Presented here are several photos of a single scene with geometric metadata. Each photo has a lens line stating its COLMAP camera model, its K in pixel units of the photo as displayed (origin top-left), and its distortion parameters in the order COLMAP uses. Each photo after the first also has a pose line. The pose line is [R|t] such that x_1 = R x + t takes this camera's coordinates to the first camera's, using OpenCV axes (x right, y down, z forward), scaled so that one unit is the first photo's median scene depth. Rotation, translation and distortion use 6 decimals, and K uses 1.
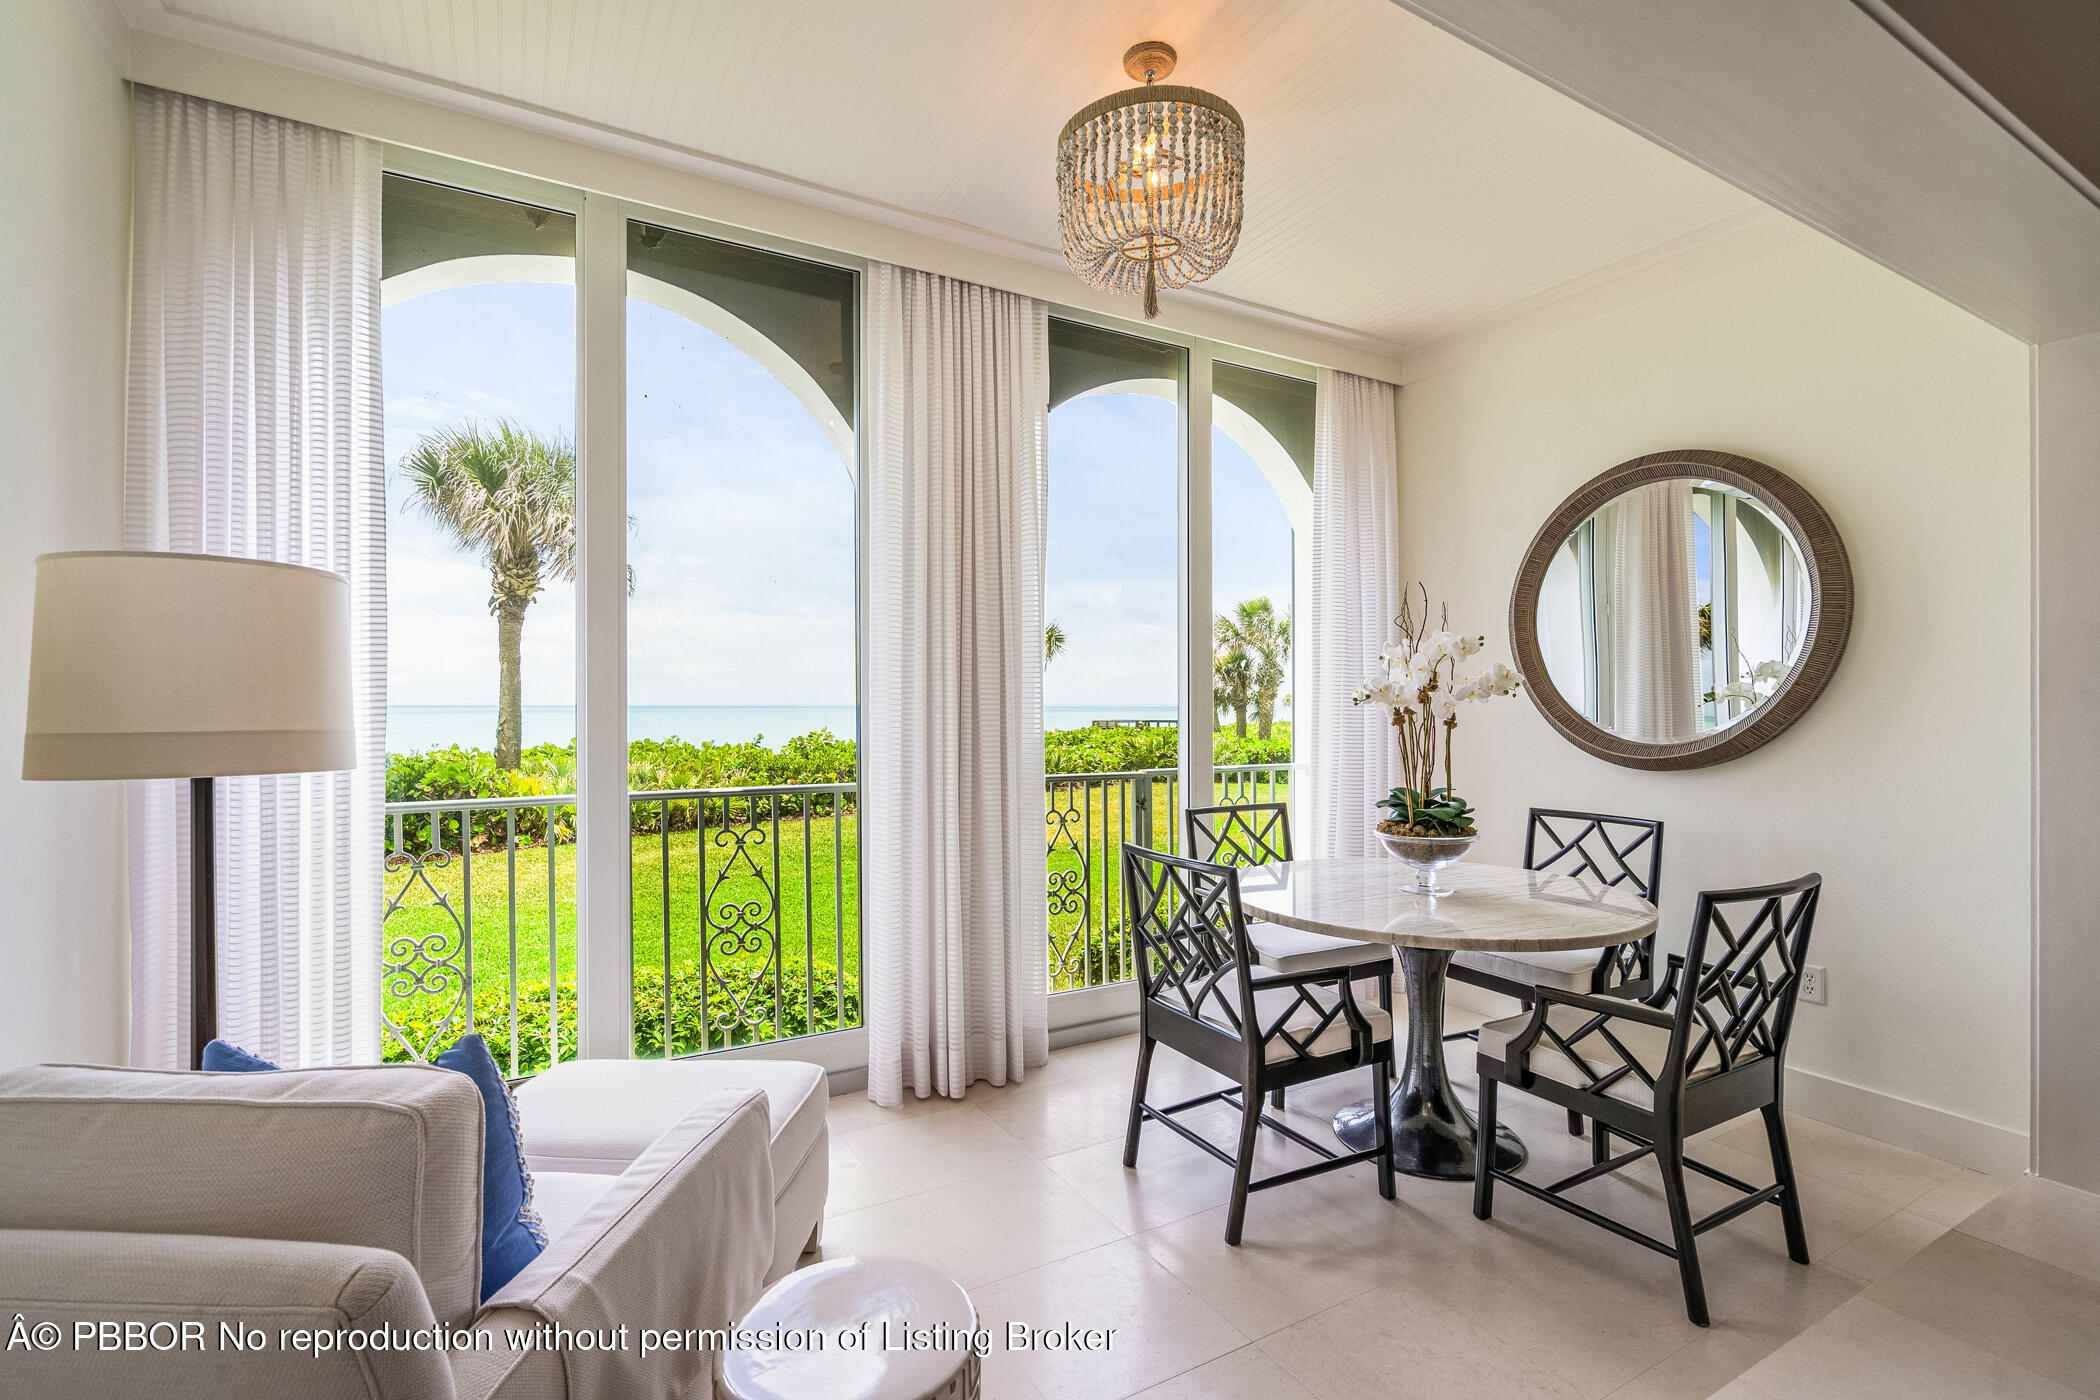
lens RADIAL K [[957.4, 0, 1019.3], [0, 957.4, 692.5], [0, 0, 1]] dist [-0.007907, 0.003272]
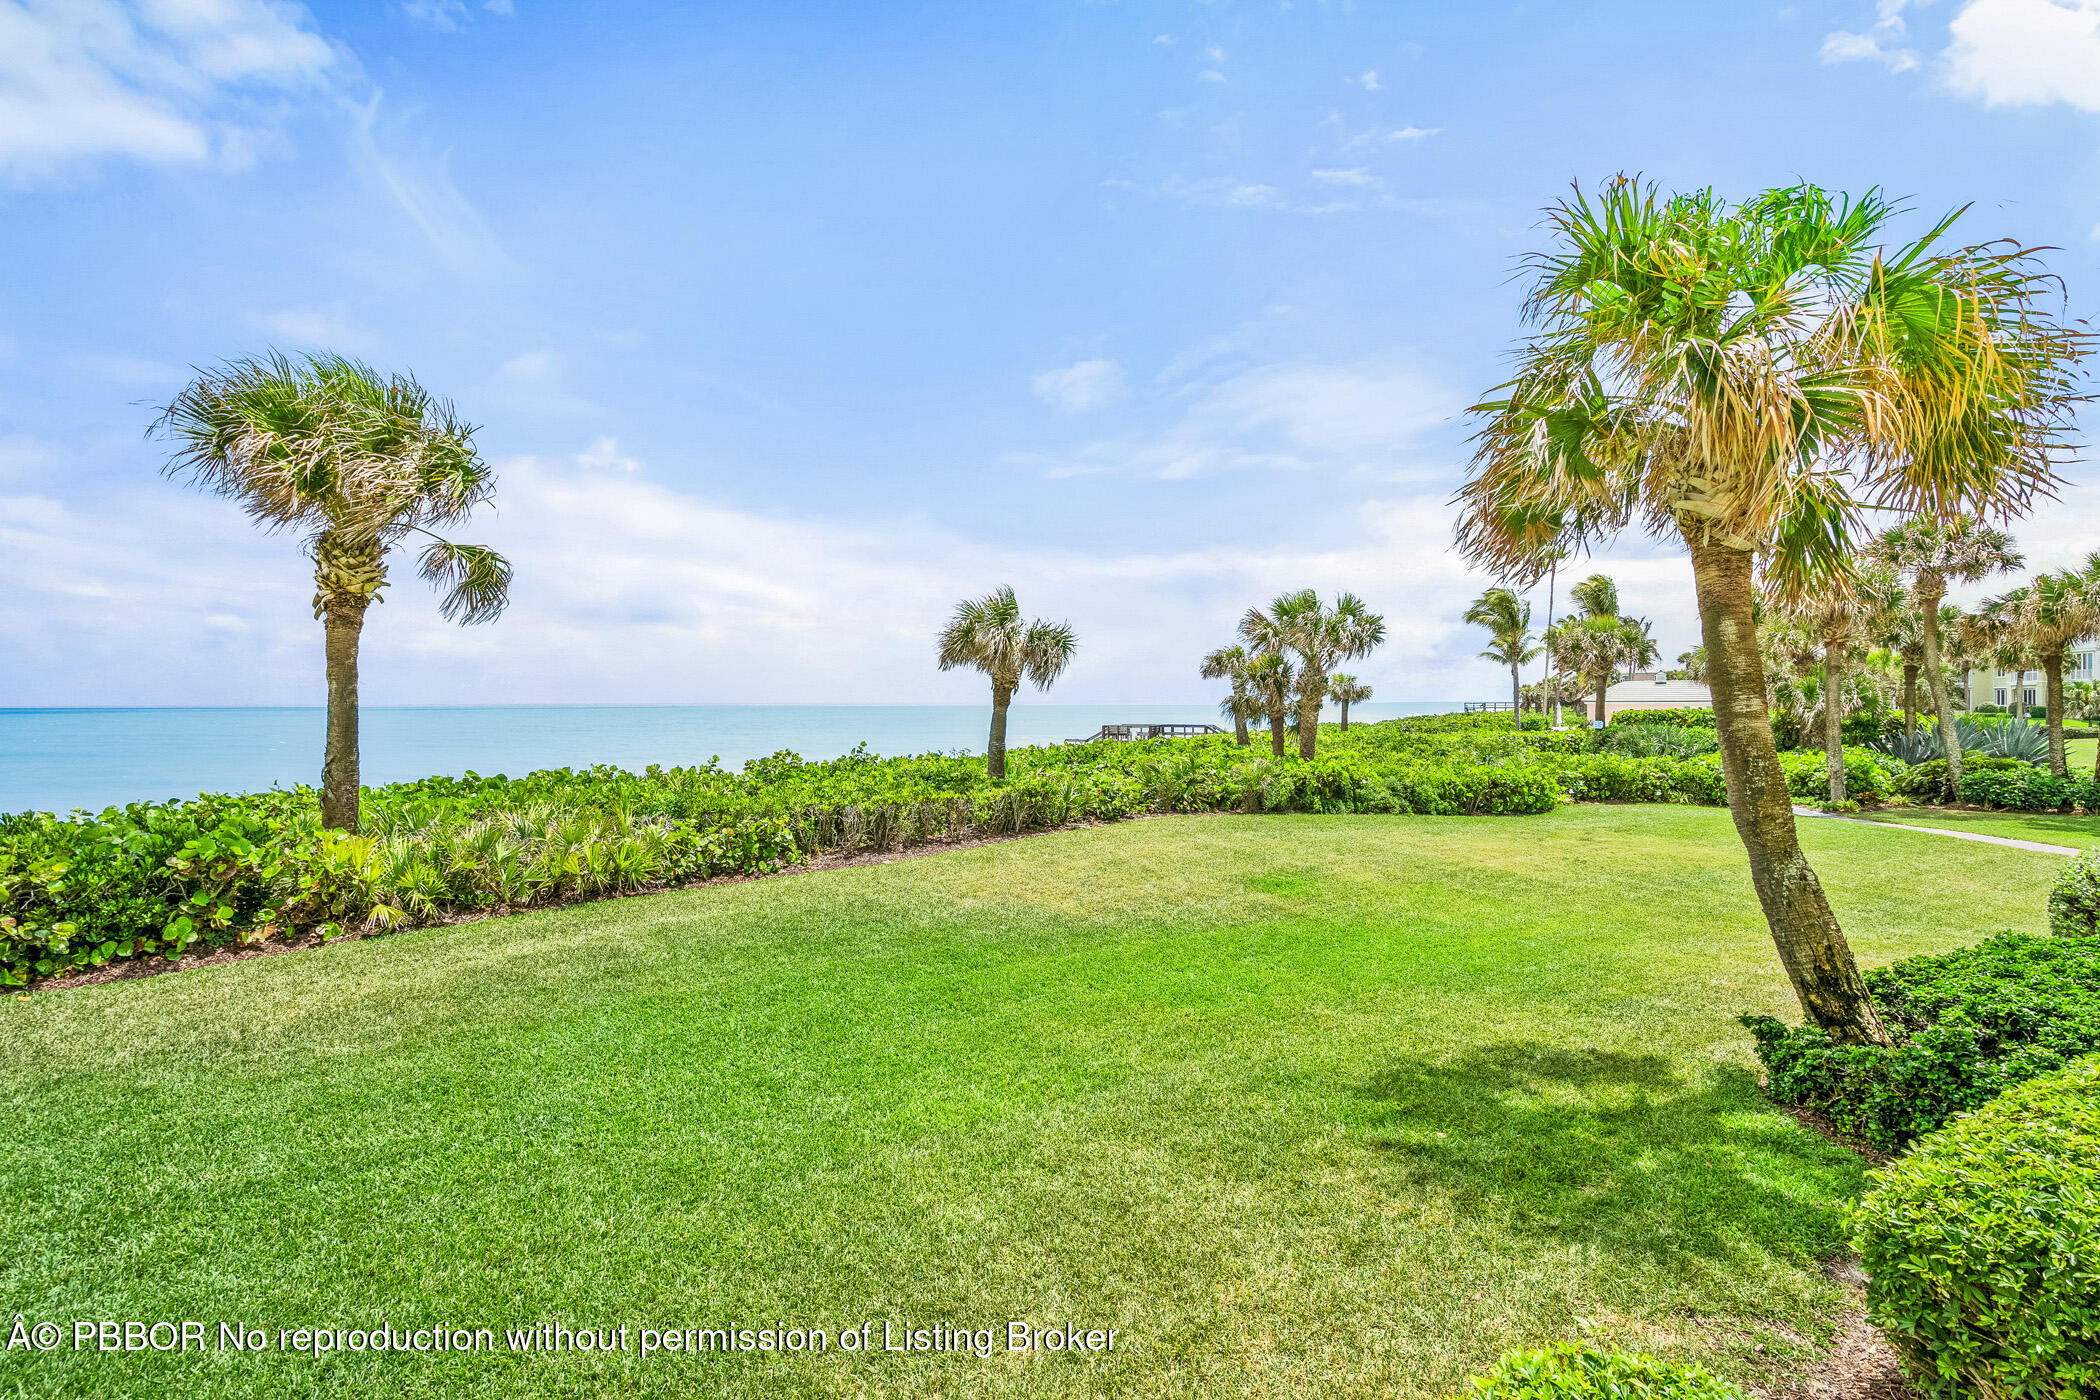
lens RADIAL K [[957.4, 0, 1038.6], [0, 957.4, 690.0], [0, 0, 1]] dist [-0.007907, 0.003272]
pose [[0.999901, -0.004785, 0.013206, 0.006599], [0.004769, 0.999988, 0.001288, -0.023283], [-0.013212, -0.001225, 0.999912, 0.244031]]
